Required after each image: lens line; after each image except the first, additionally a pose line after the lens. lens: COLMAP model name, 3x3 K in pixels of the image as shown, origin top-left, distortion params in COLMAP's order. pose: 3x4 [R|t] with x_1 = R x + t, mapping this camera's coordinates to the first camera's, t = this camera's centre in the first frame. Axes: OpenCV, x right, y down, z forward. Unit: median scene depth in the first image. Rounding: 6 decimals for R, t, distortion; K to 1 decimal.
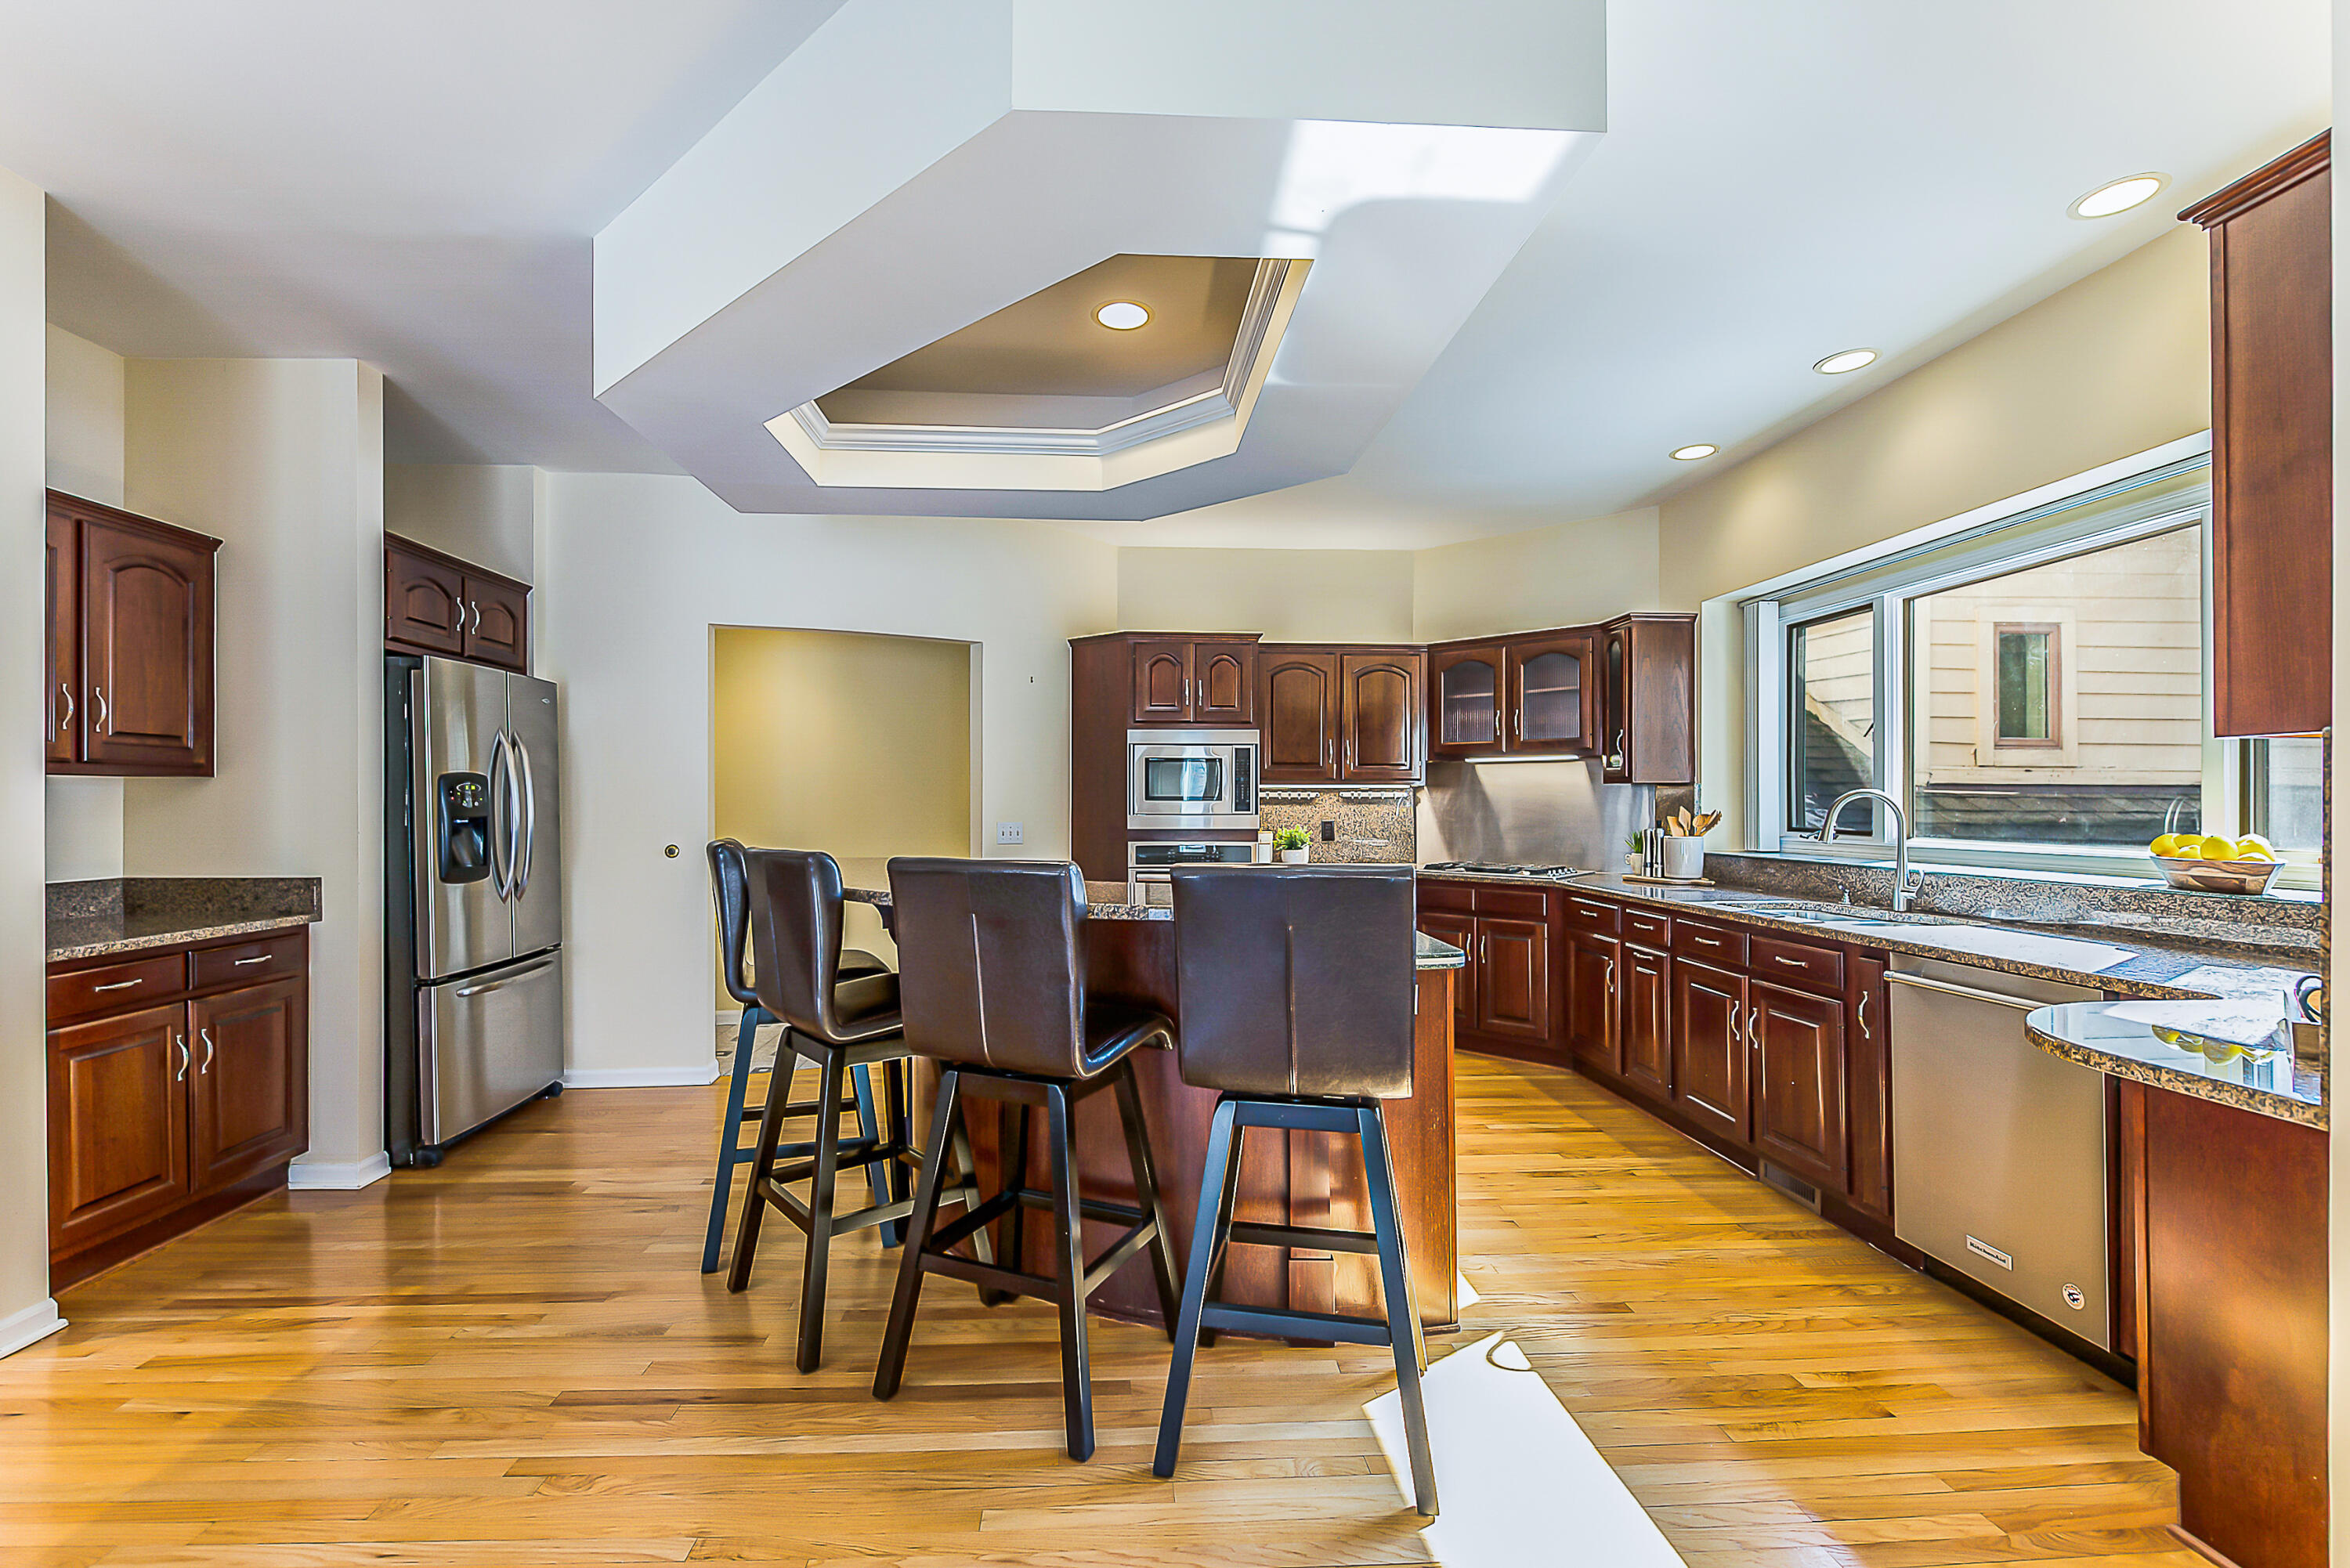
lens RADIAL K [[987.2, 0, 1135.8], [0, 987.2, 810.1], [0, 0, 1]] dist [-0.009556, -0.000816]
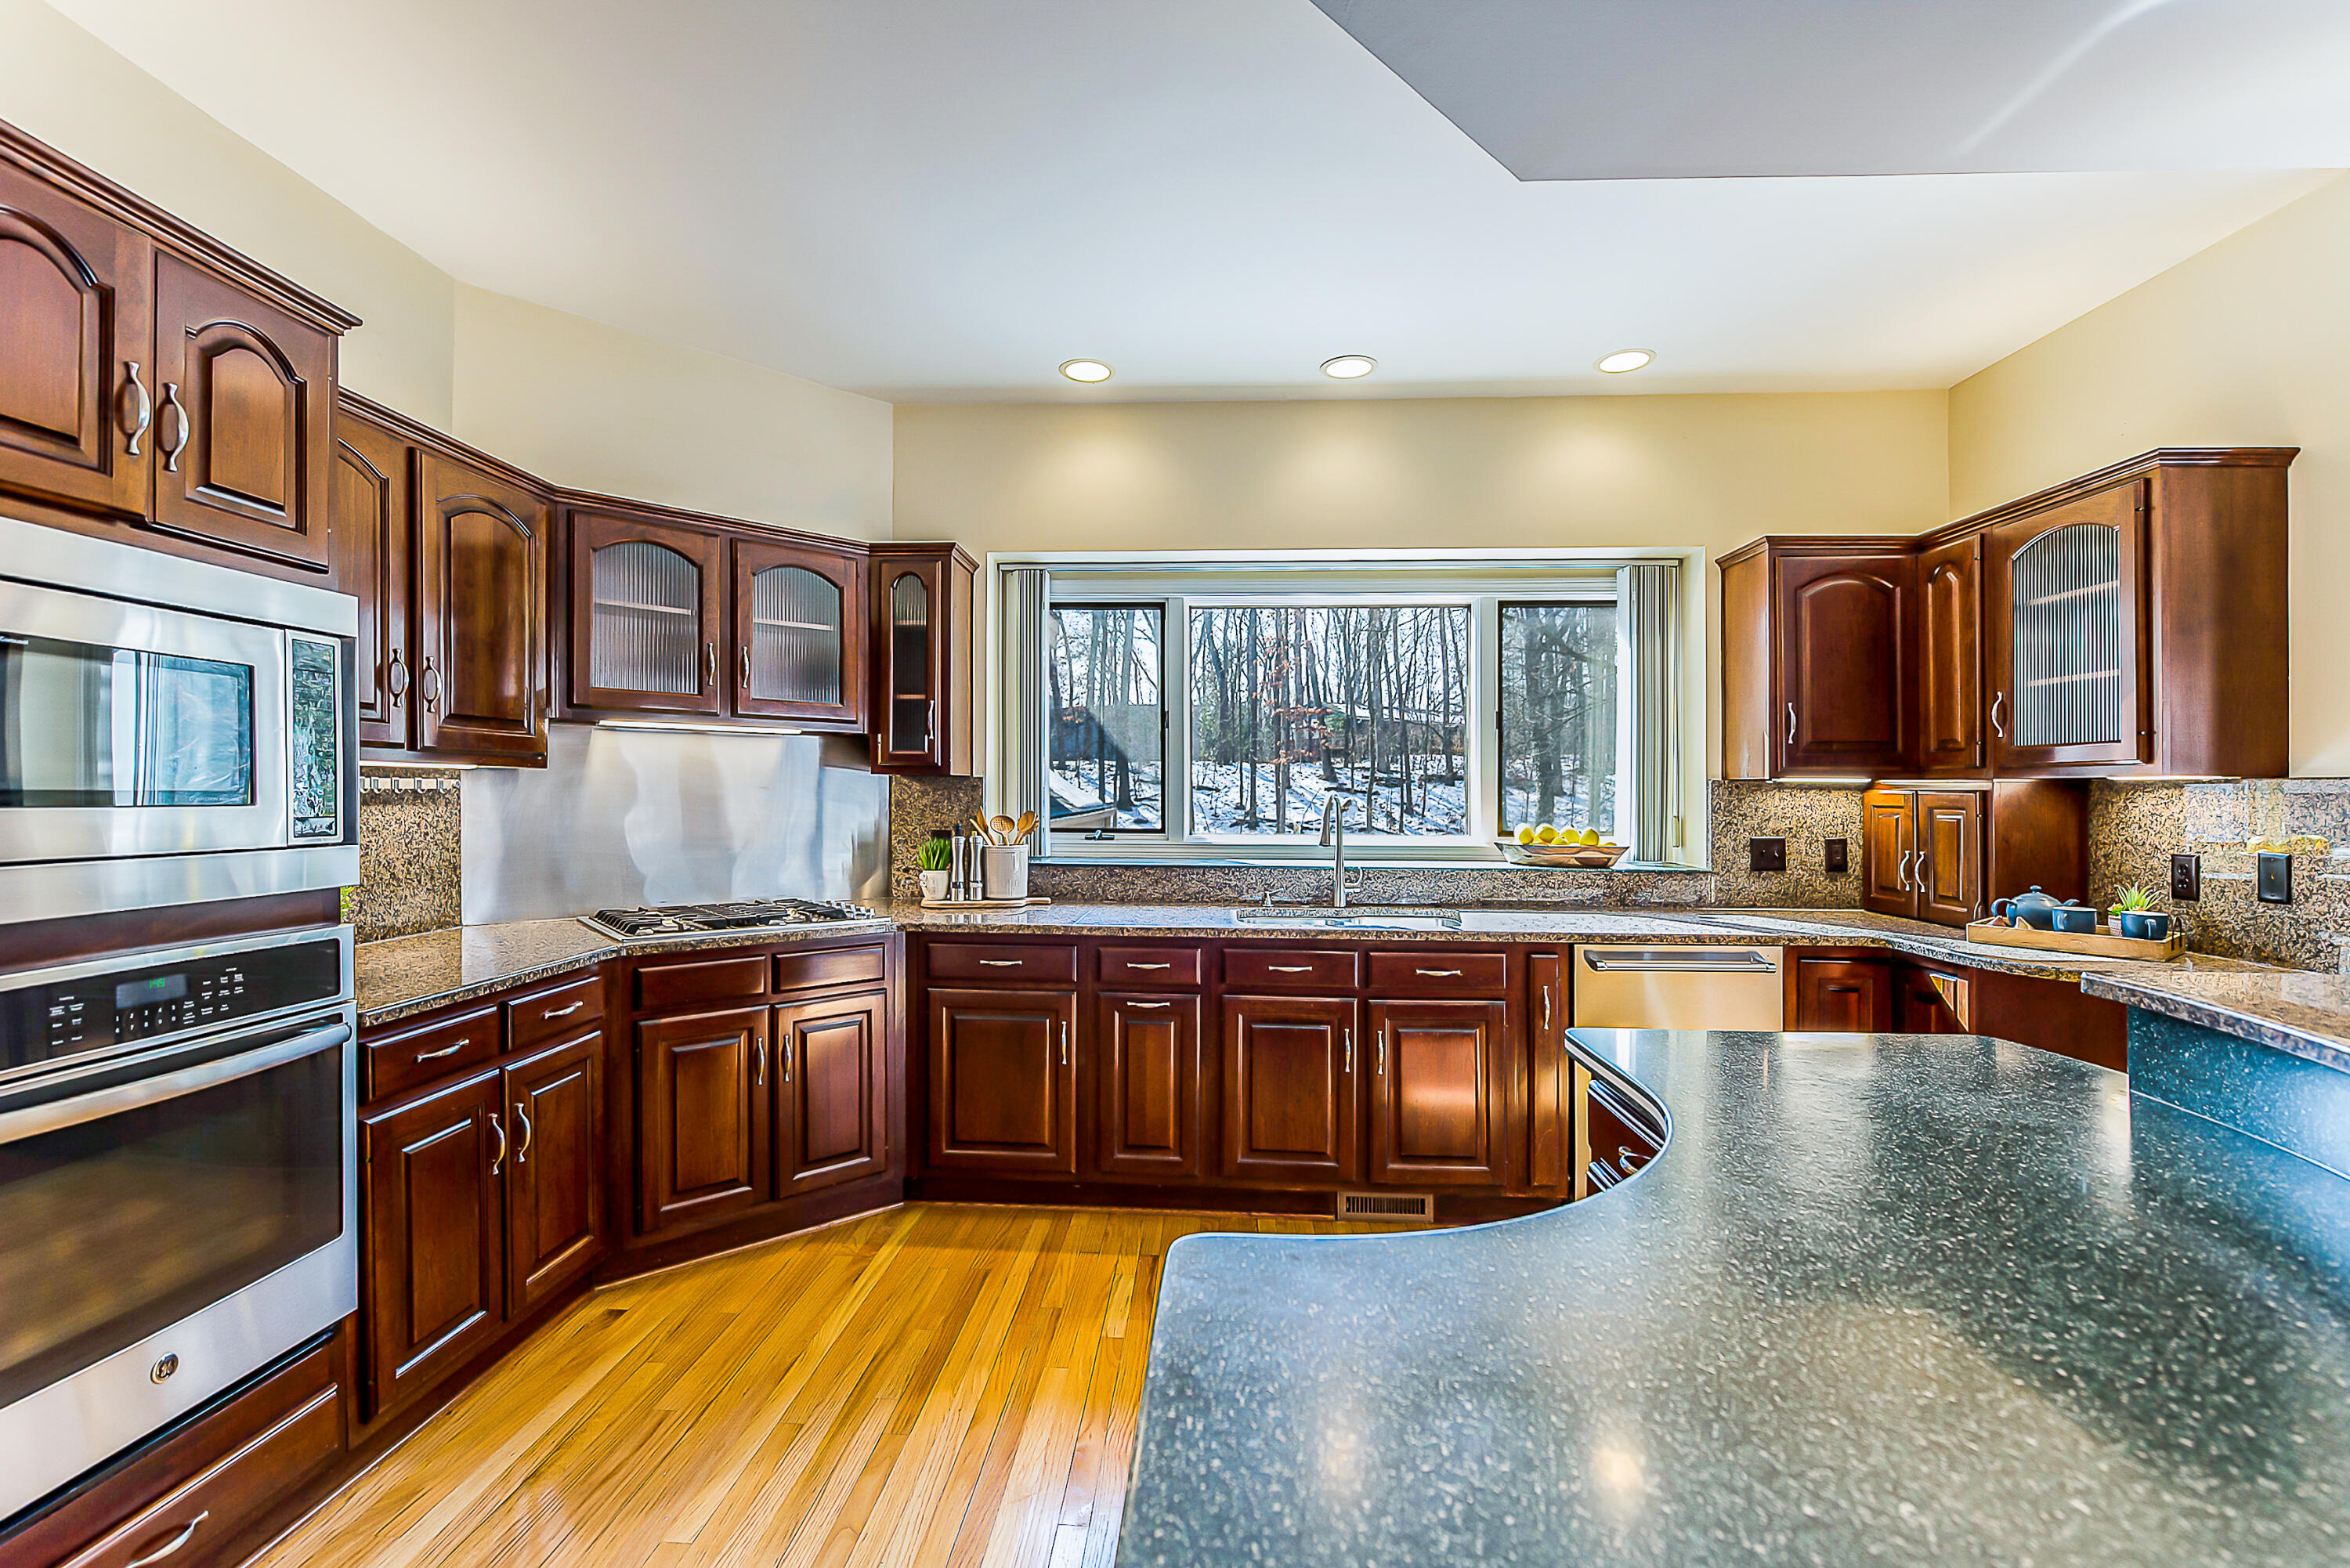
lens RADIAL K [[987.2, 0, 1169.2], [0, 987.2, 791.4], [0, 0, 1]] dist [-0.009556, -0.000816]
pose [[0.093121, 0.000506, 0.995655, -0.202735], [0.000239, 1.000000, -0.000531, -0.014473], [-0.995655, 0.000287, 0.093121, 0.738499]]
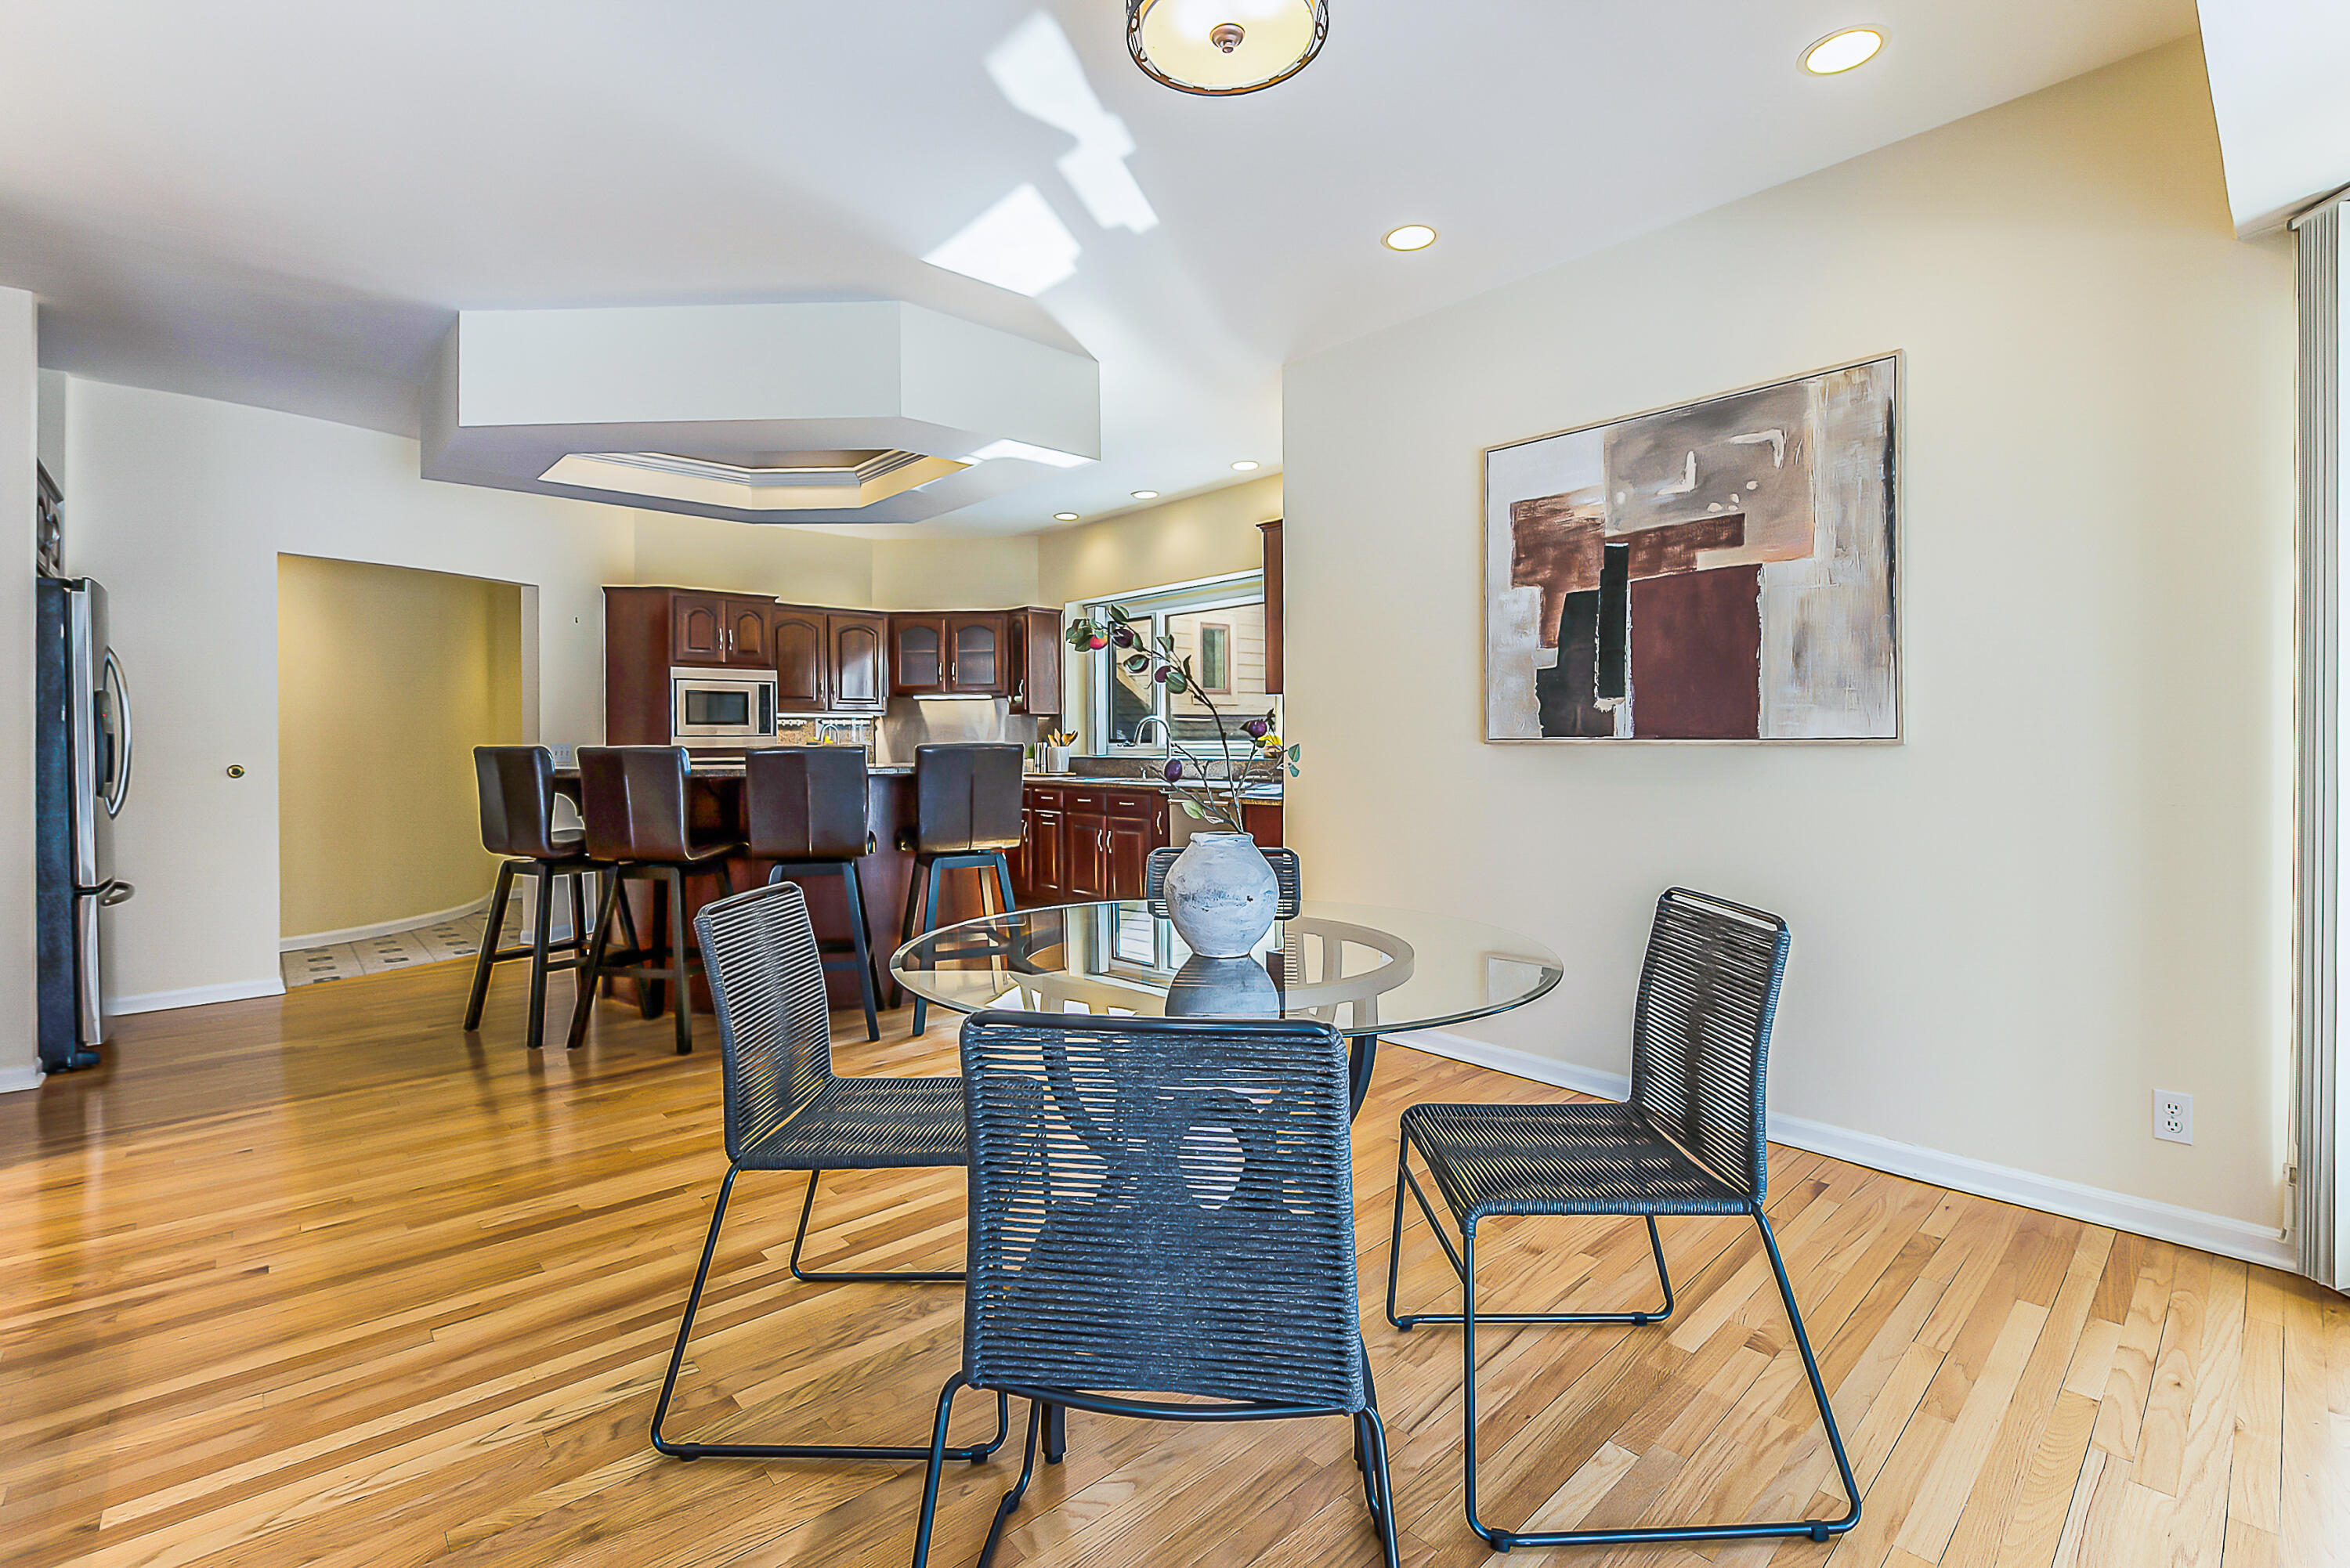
lens RADIAL K [[987.2, 0, 1168.8], [0, 987.2, 760.3], [0, 0, 1]] dist [-0.009556, -0.000816]
pose [[0.769248, -0.021755, 0.638580, -0.335733], [0.015779, 0.999762, 0.015052, 0.027250], [-0.638756, -0.001502, 0.769408, -0.361324]]
